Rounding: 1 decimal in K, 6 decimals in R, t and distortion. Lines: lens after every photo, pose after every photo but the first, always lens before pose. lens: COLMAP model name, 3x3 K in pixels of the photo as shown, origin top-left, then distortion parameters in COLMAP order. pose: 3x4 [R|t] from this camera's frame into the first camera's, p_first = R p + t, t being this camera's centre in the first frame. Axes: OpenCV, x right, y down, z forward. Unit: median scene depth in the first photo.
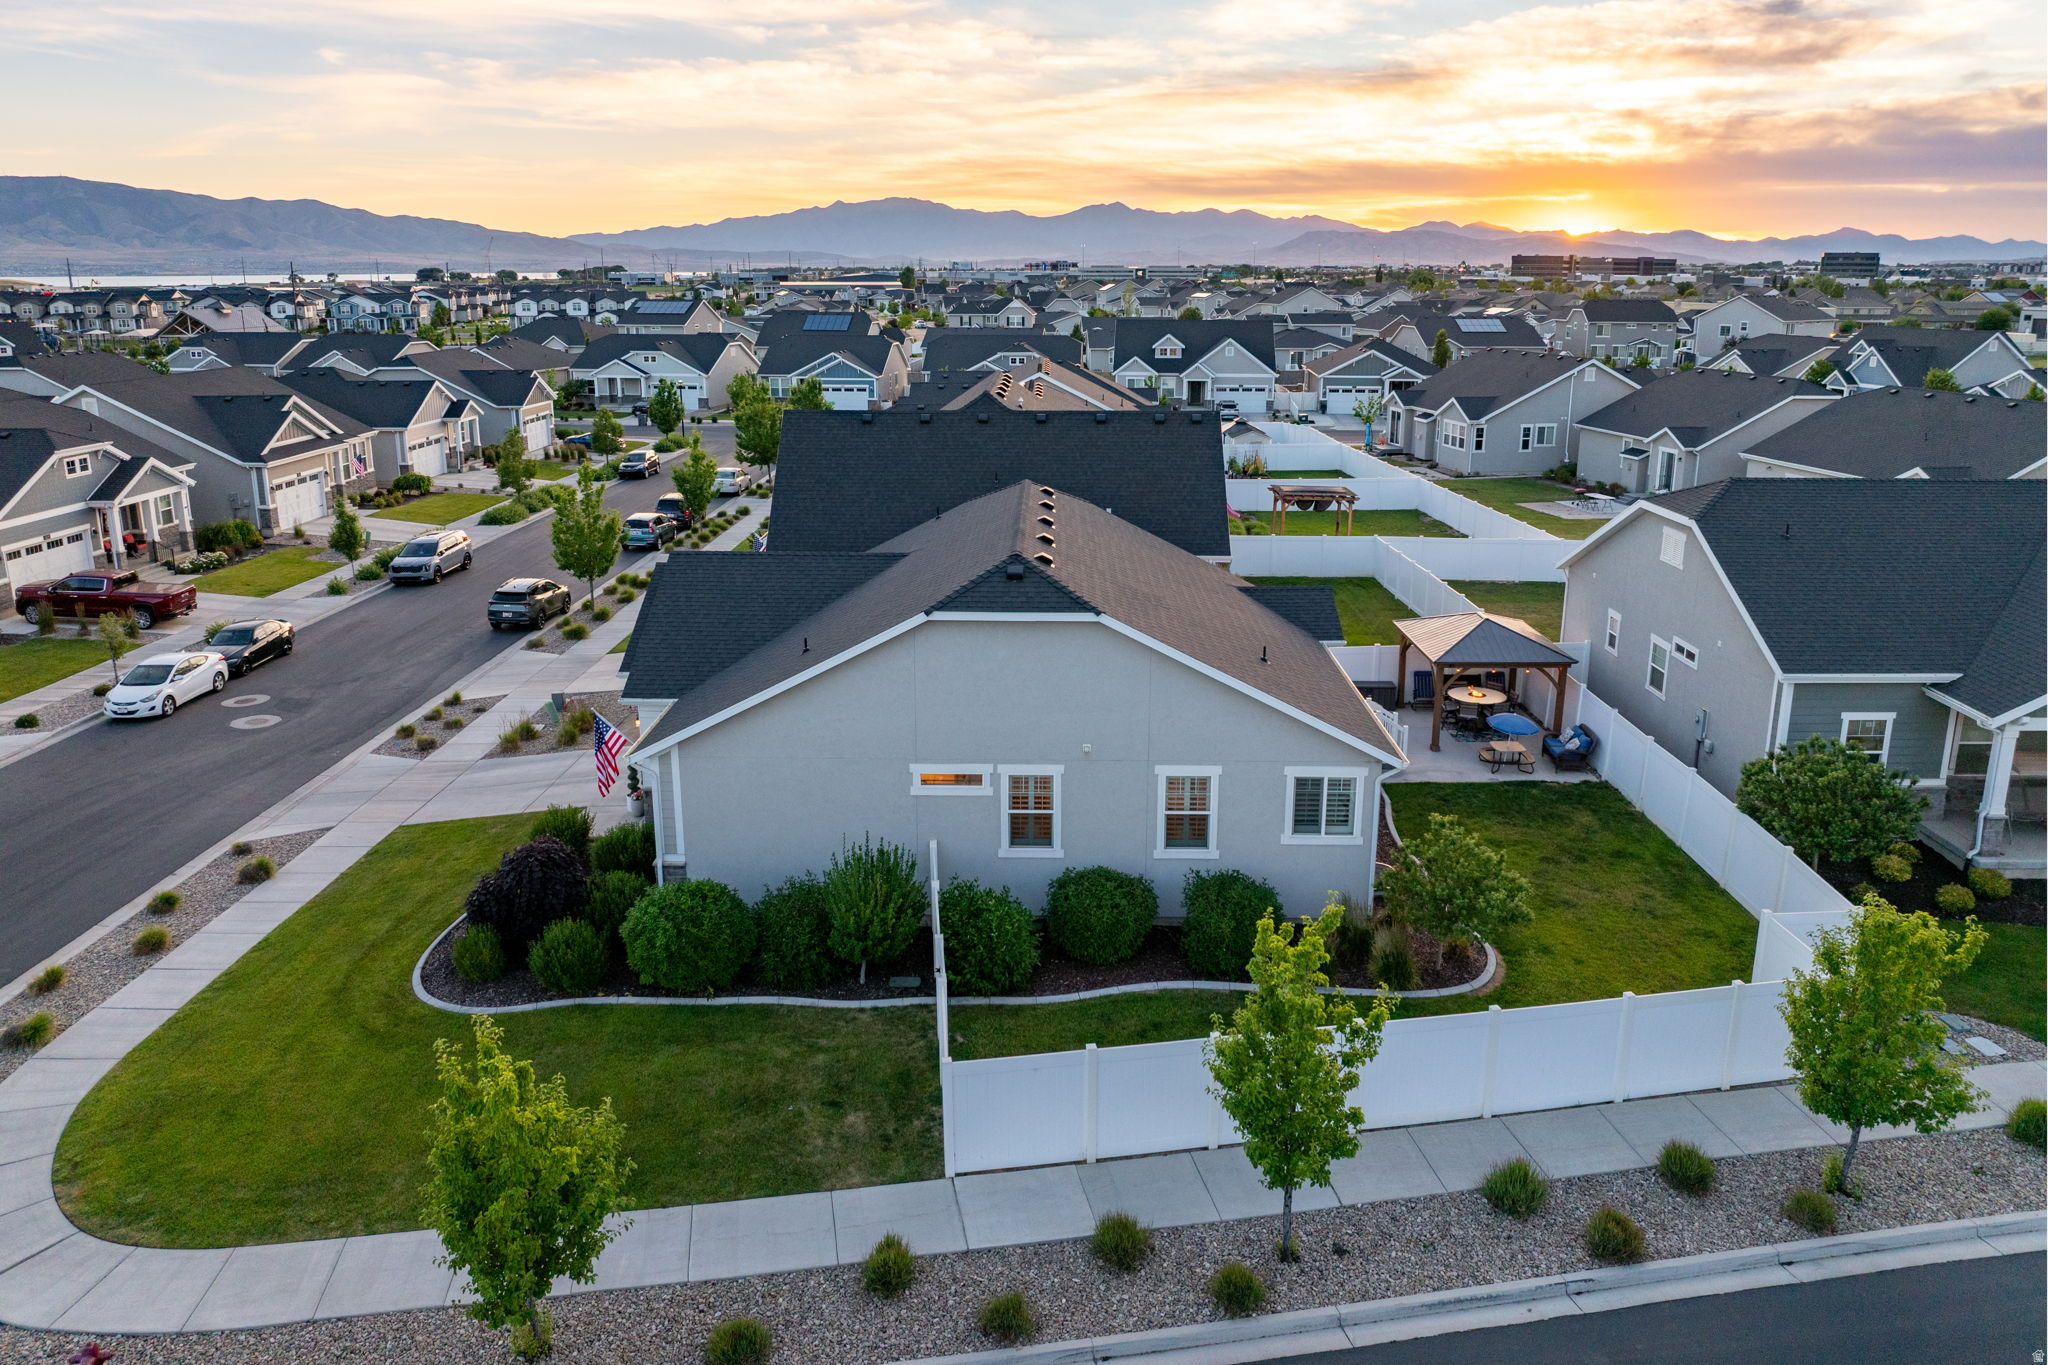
lens RADIAL K [[1427.6, 0, 1023.6], [0, 1427.6, 671.9], [0, 0, 1]] dist [-0.031535, -0.001908]
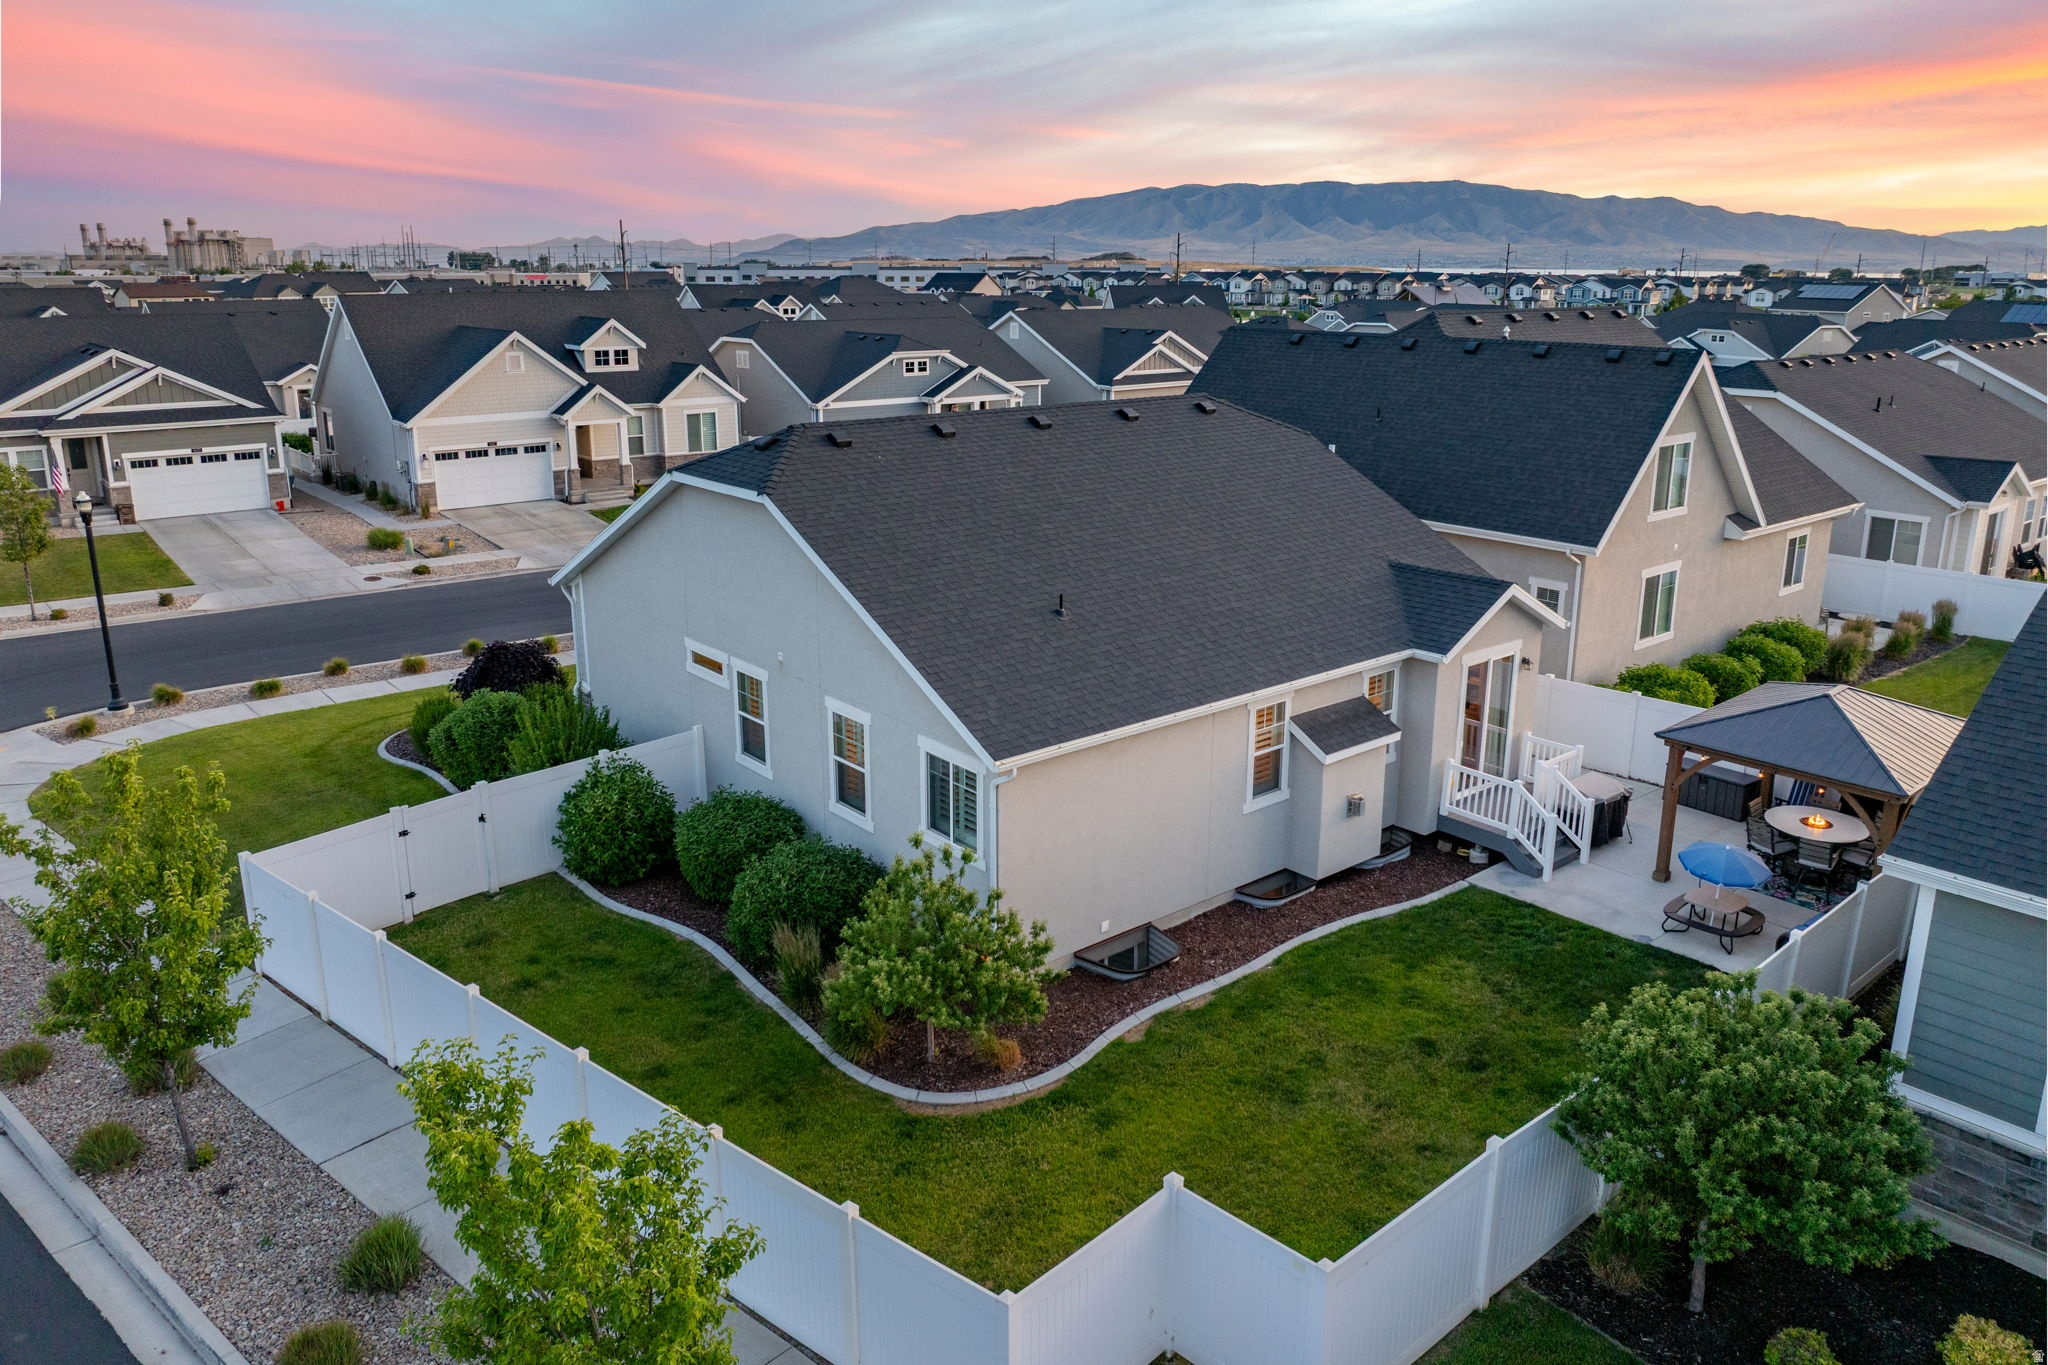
lens RADIAL K [[1427.6, 0, 1021.3], [0, 1427.6, 636.6], [0, 0, 1]] dist [-0.031535, -0.001908]
pose [[0.655123, 0.190249, -0.731177, 0.489169], [-0.205359, 0.976180, 0.069999, -0.030751], [0.727078, 0.104296, 0.678587, 0.337979]]
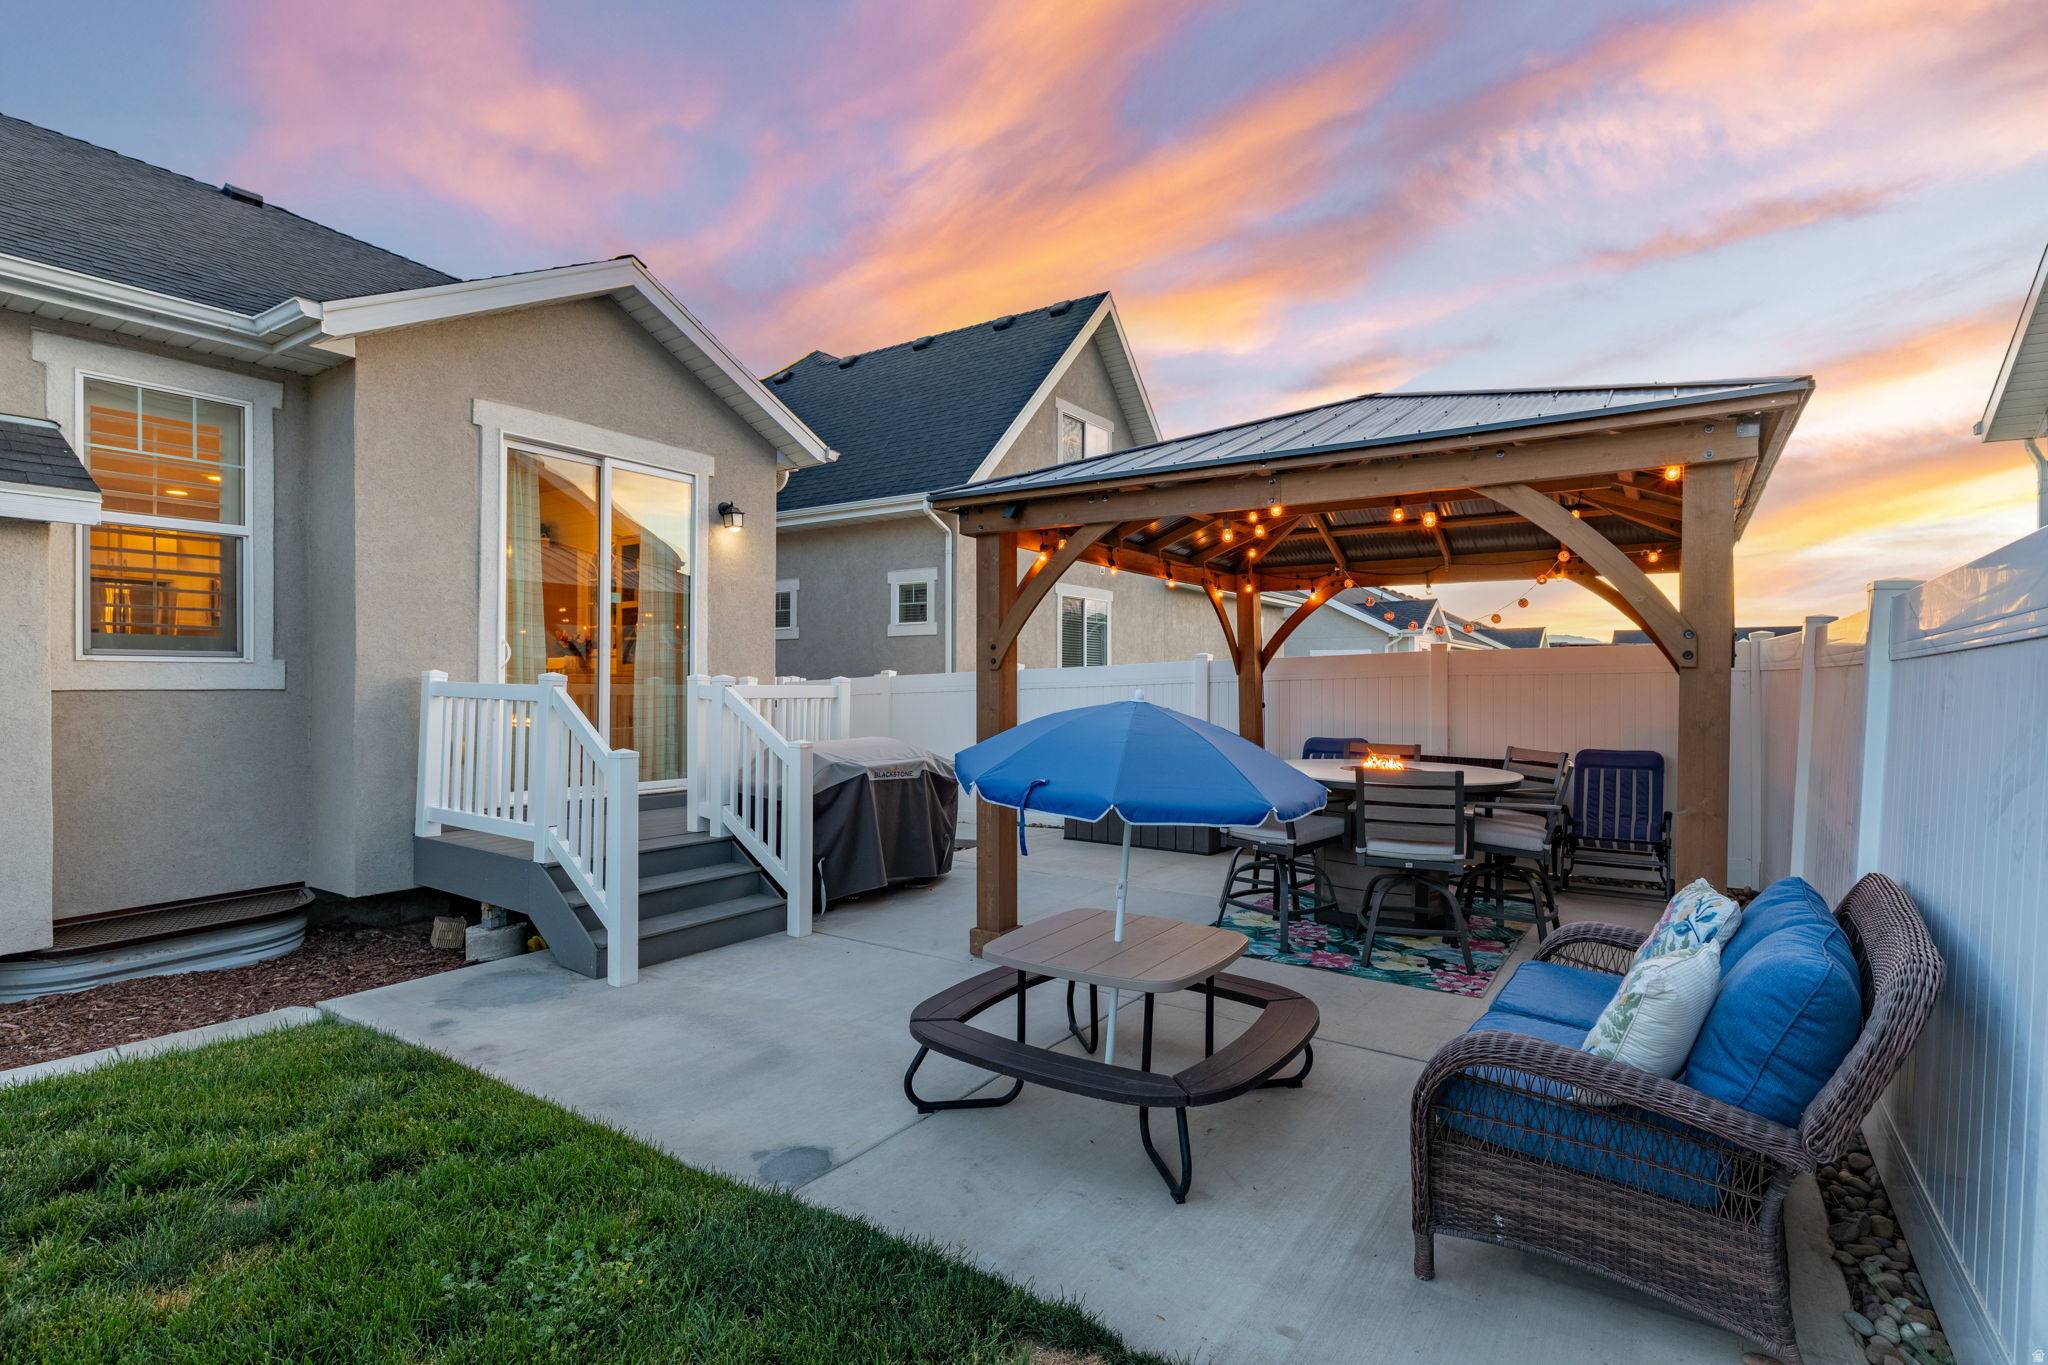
lens RADIAL K [[980.8, 0, 1019.2], [0, 980.8, 691.8], [0, 0, 1]] dist [-0.003466, -0.000708]
pose [[0.835042, 0.004256, -0.550170, 0.341569], [-0.151020, 0.963335, -0.221764, 0.042939], [0.529054, 0.268269, 0.805067, 0.786401]]
